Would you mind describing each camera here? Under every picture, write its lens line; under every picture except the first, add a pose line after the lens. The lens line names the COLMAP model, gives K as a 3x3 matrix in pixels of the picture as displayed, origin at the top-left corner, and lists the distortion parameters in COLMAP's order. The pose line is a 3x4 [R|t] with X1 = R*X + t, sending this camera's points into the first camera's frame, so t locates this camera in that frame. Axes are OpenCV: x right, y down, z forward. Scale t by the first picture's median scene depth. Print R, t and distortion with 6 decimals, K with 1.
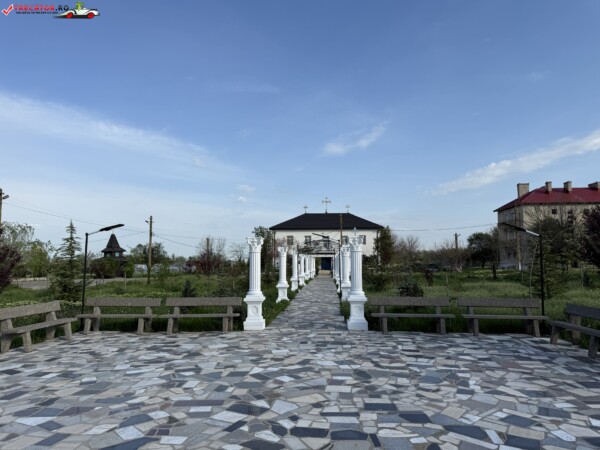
lens RADIAL K [[416.0, 0, 301.9], [0, 416.0, 226.4], [0, 0, 1]] dist [0.148010, -0.278551]
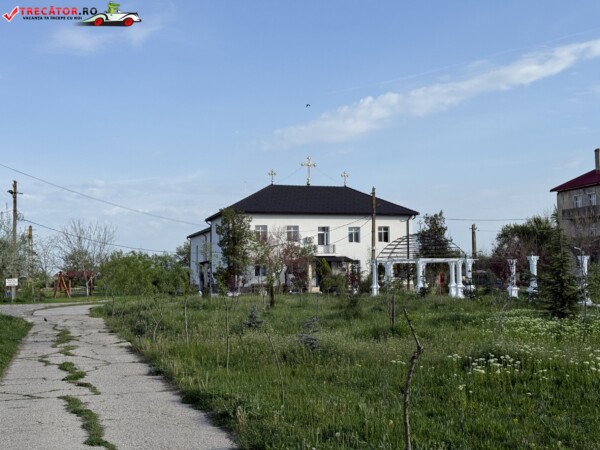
lens RADIAL K [[832.8, 0, 301.4], [0, 832.8, 226.6], [0, 0, 1]] dist [0.175437, -0.310555]
pose [[0.939270, 0.016076, 0.342801, -0.365324], [-0.024510, 0.999494, 0.020286, 0.000922], [-0.342302, -0.027457, 0.939189, -0.051902]]
